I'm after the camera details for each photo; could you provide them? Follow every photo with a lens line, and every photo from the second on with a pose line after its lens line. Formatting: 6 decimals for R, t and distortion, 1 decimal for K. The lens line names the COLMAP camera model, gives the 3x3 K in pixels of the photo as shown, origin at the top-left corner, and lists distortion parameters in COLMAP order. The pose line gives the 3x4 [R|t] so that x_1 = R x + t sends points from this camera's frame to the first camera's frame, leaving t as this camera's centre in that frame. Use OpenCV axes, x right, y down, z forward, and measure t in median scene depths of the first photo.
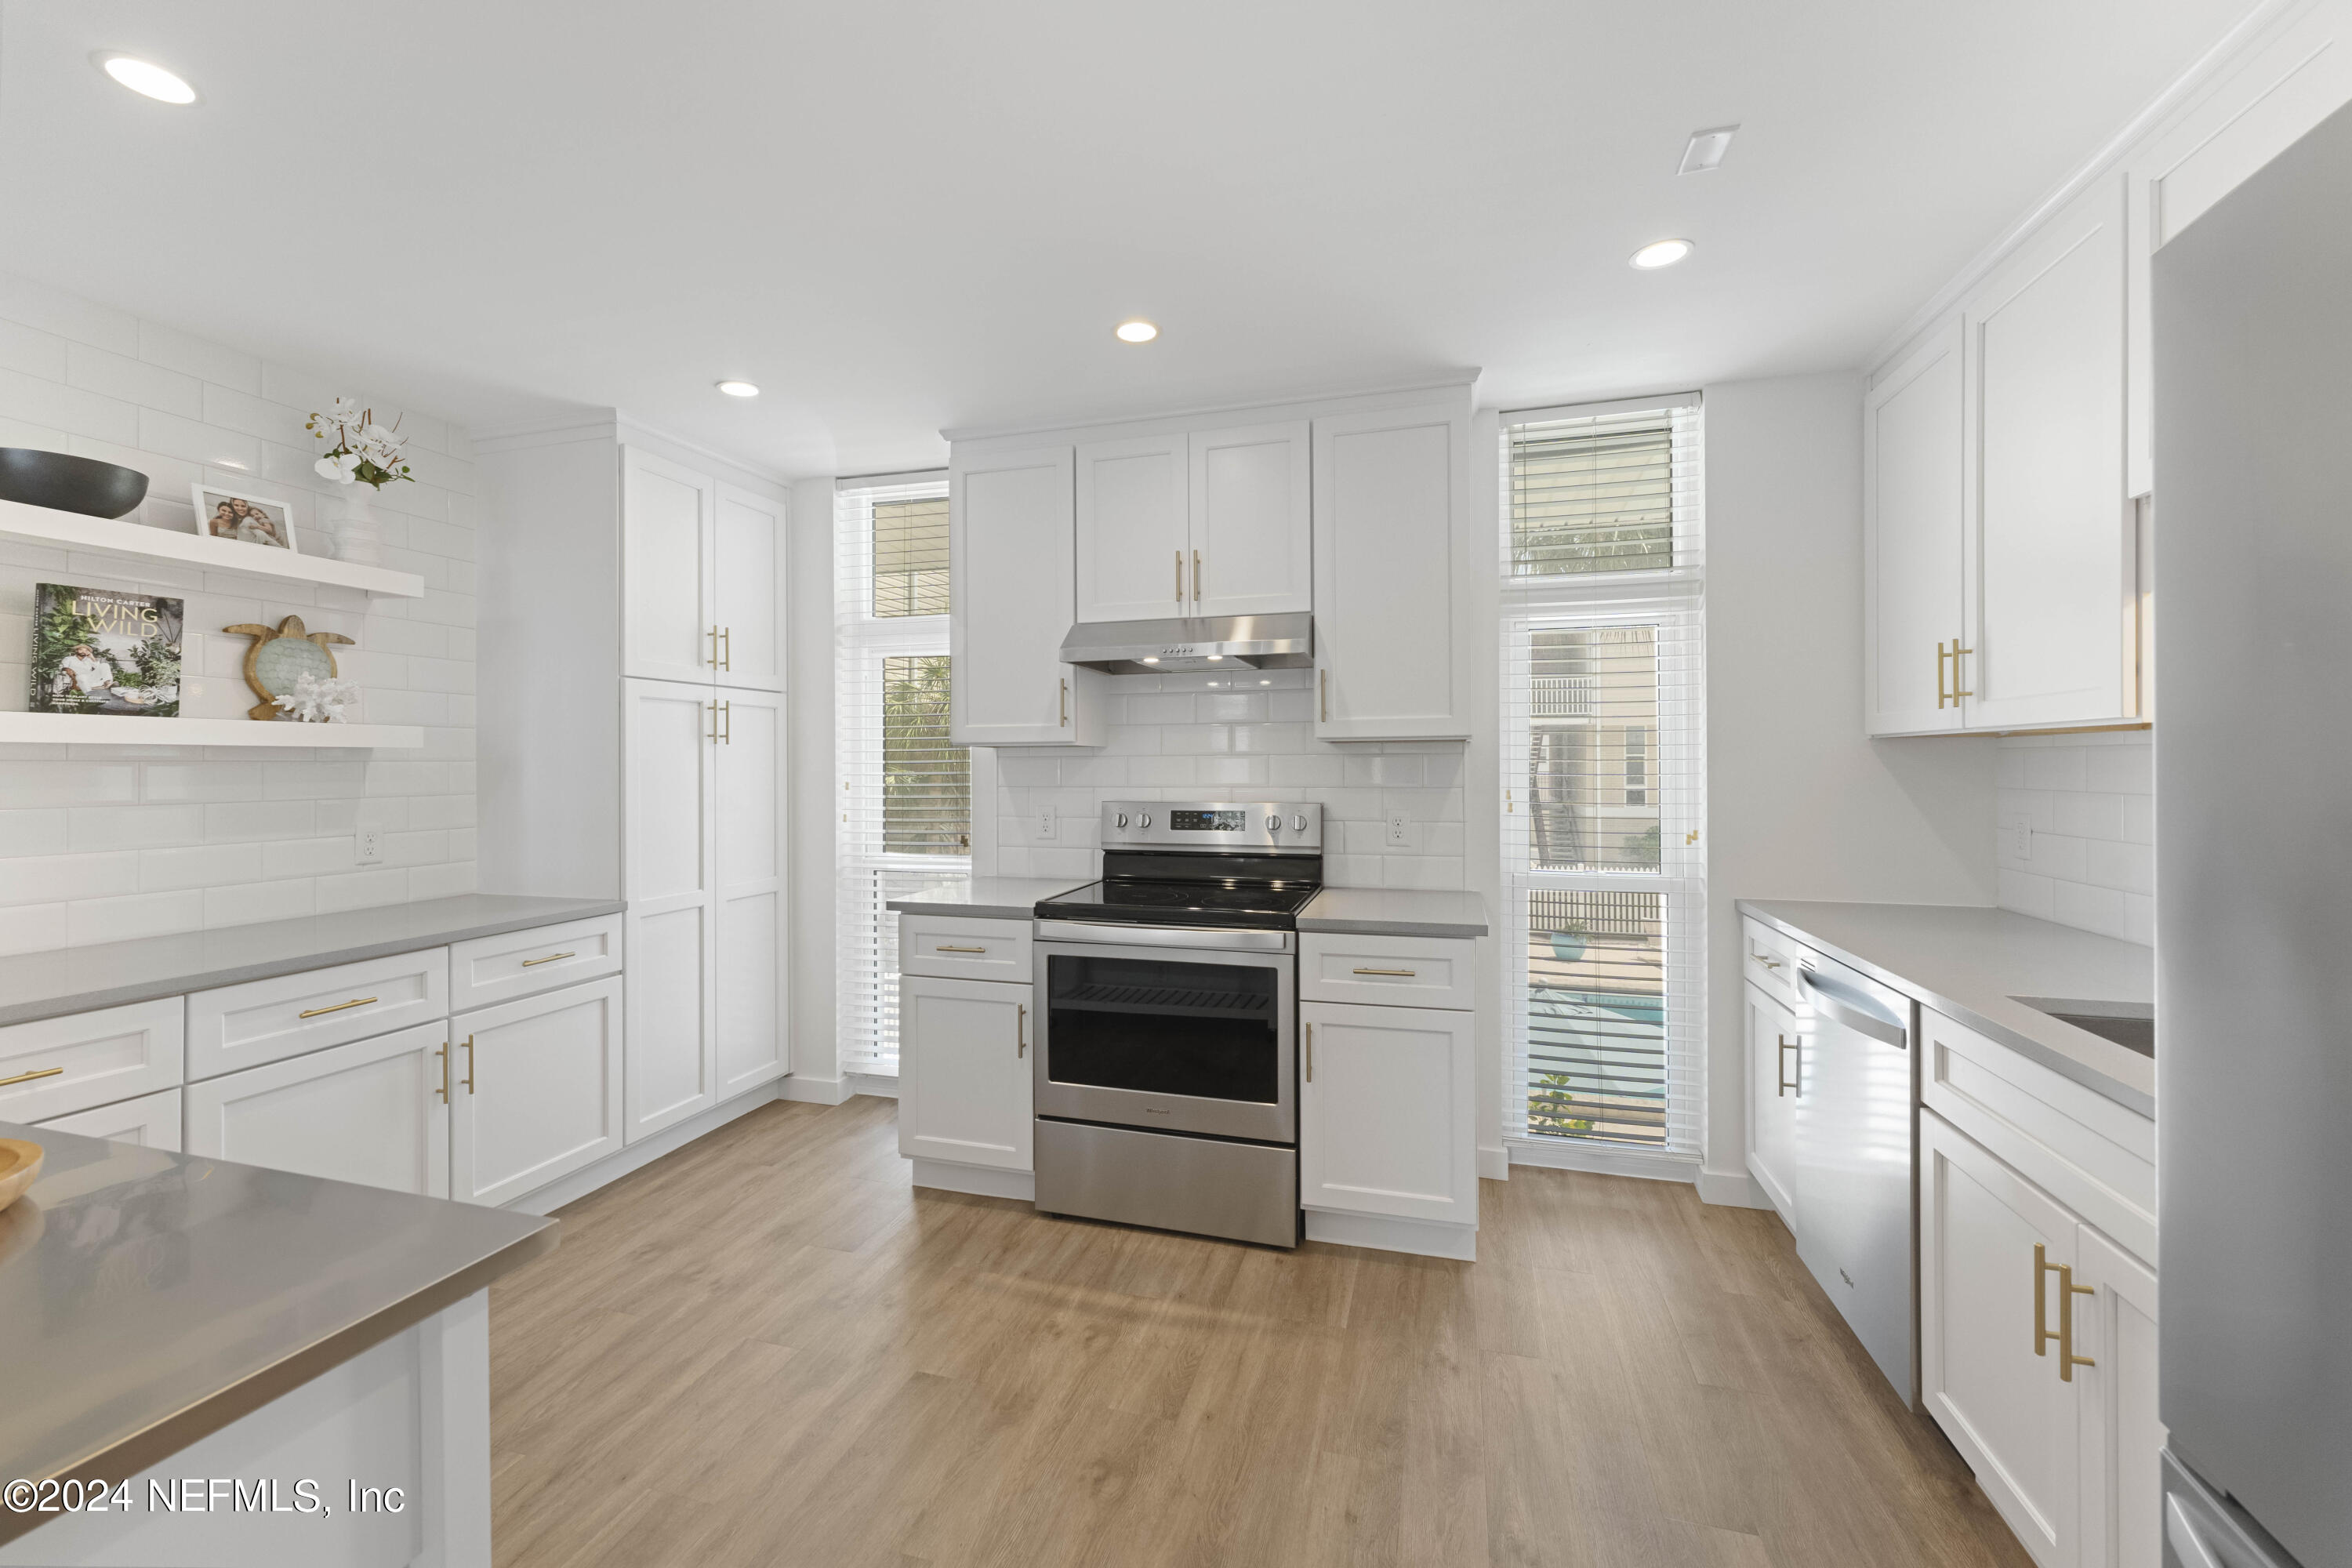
lens RADIAL K [[957.5, 0, 1178.6], [0, 957.5, 774.9], [0, 0, 1]] dist [0.000293, 0.000035]
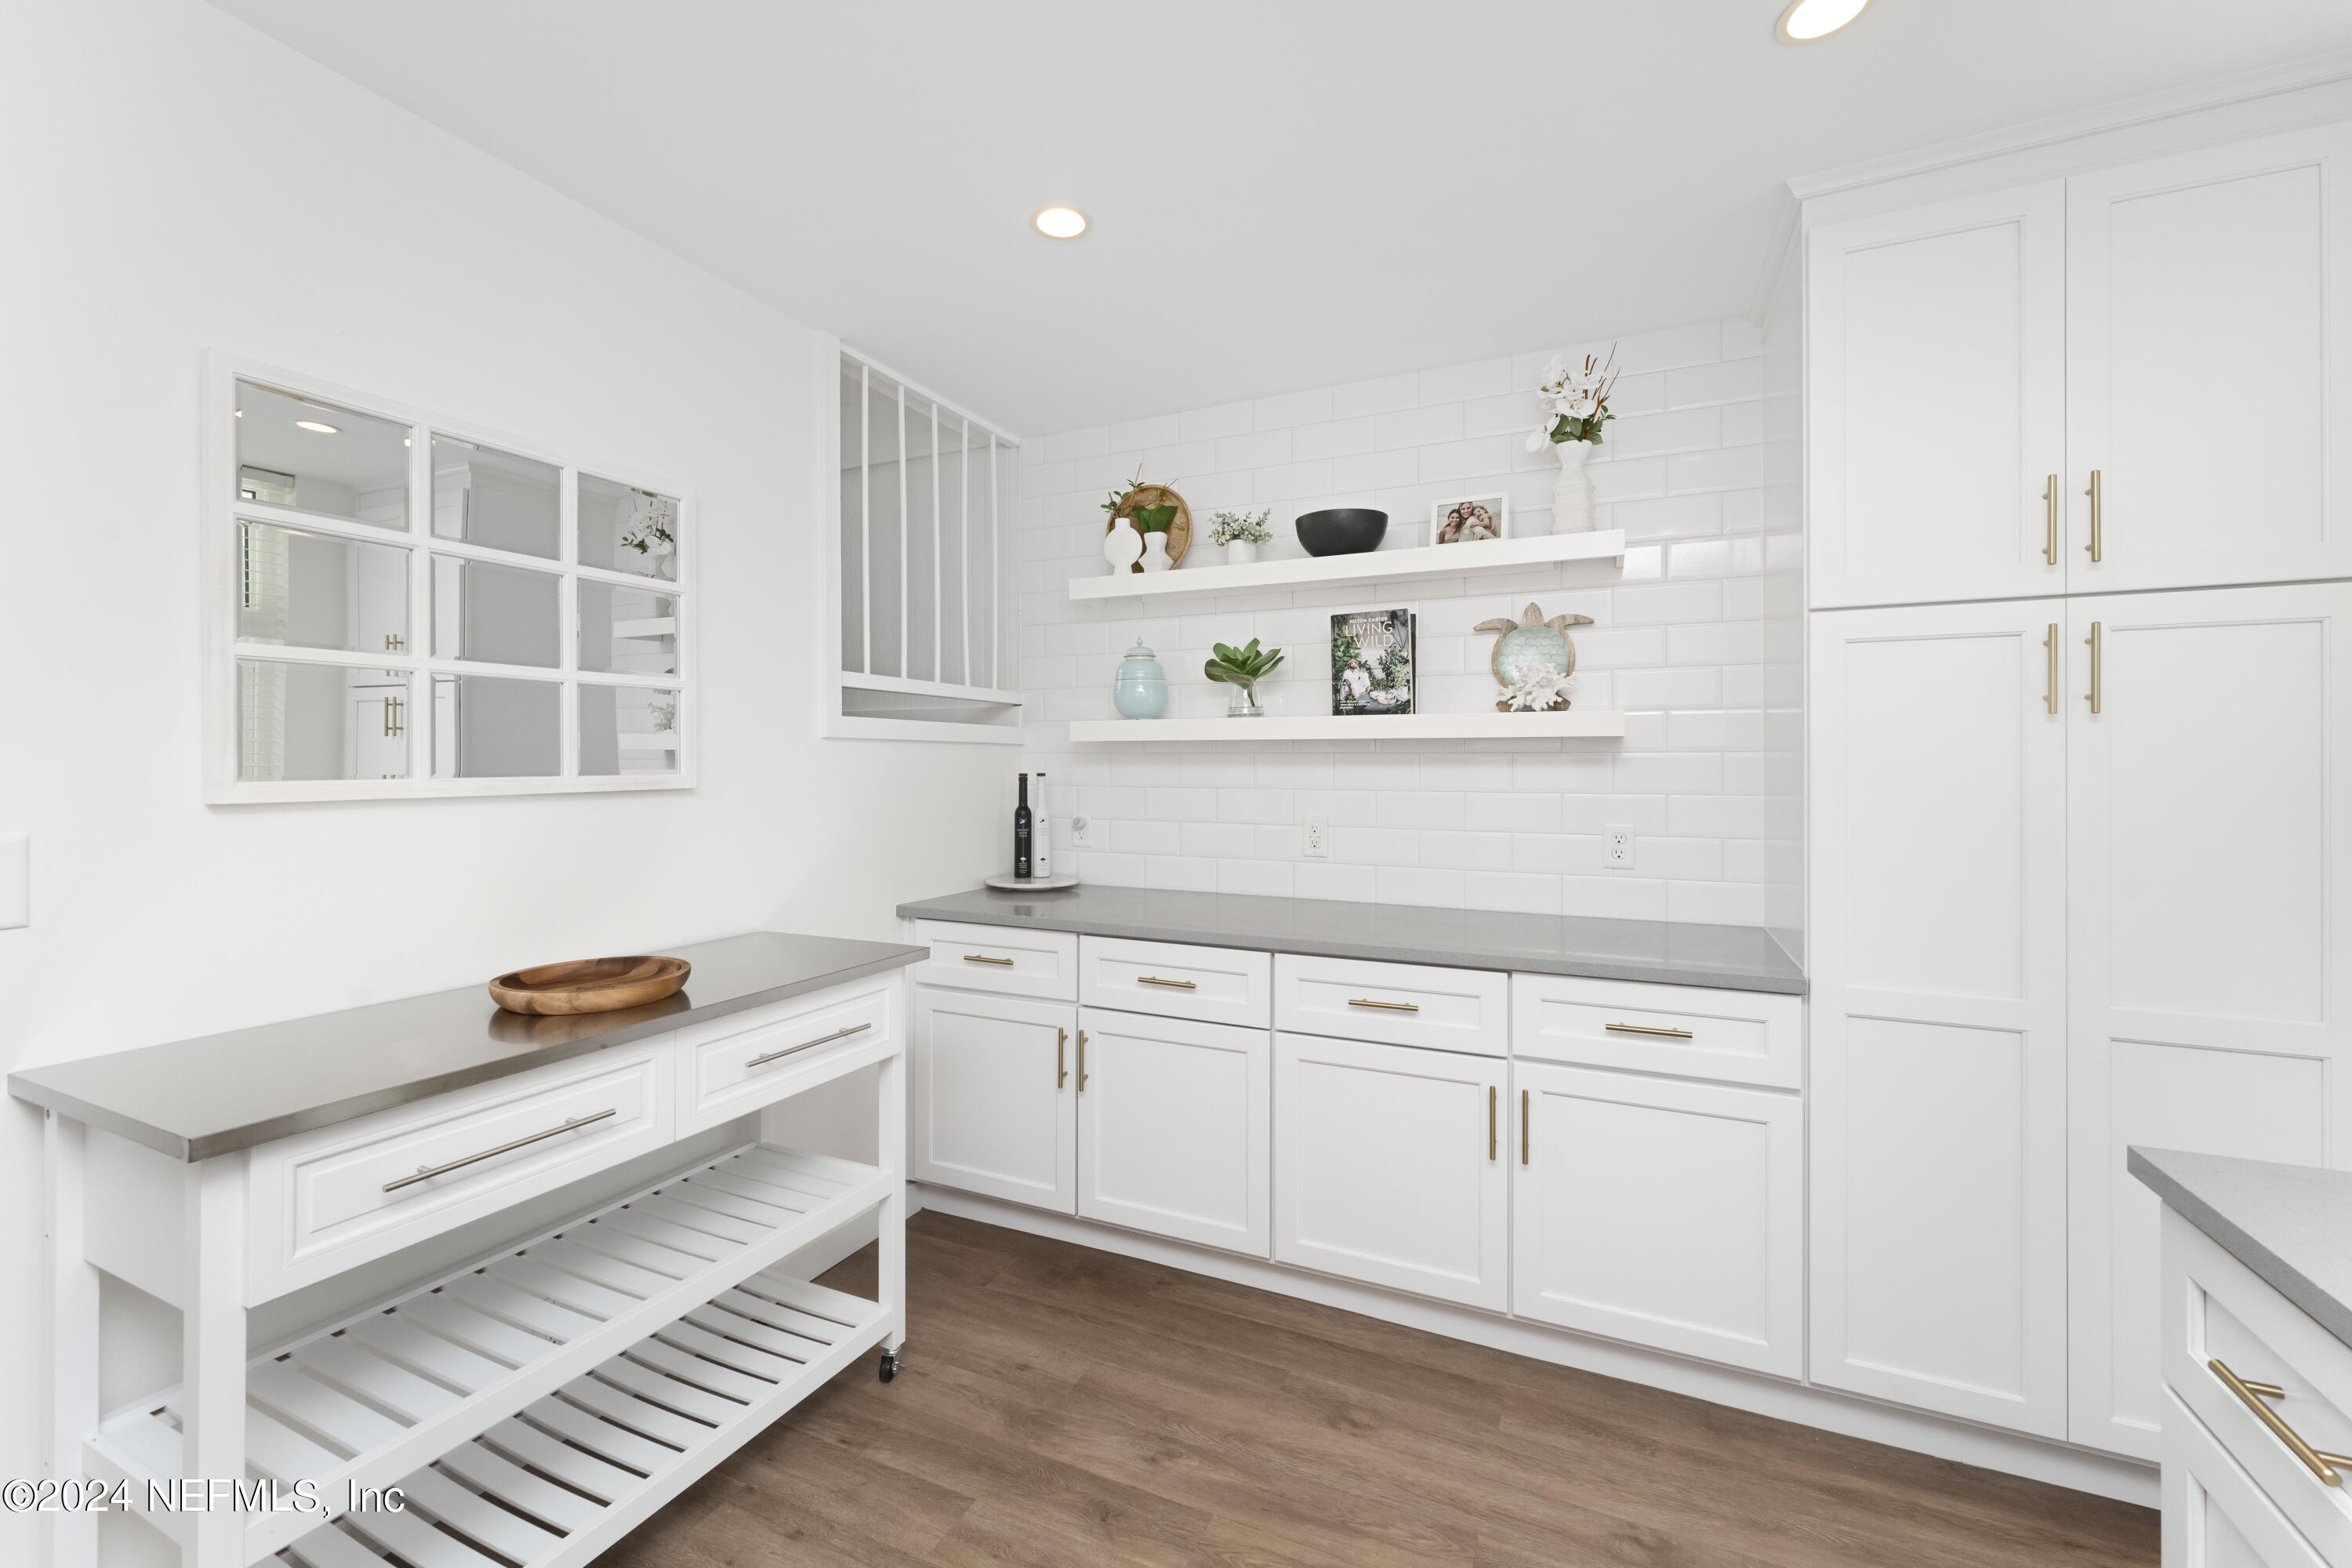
lens RADIAL K [[957.5, 0, 1178.6], [0, 957.5, 774.9], [0, 0, 1]] dist [0.000293, 0.000035]
pose [[-0.153519, 0.010356, -0.988091, 0.110801], [-0.017802, 0.999754, 0.013244, 0.001047], [0.987985, 0.019623, -0.153297, 0.925526]]
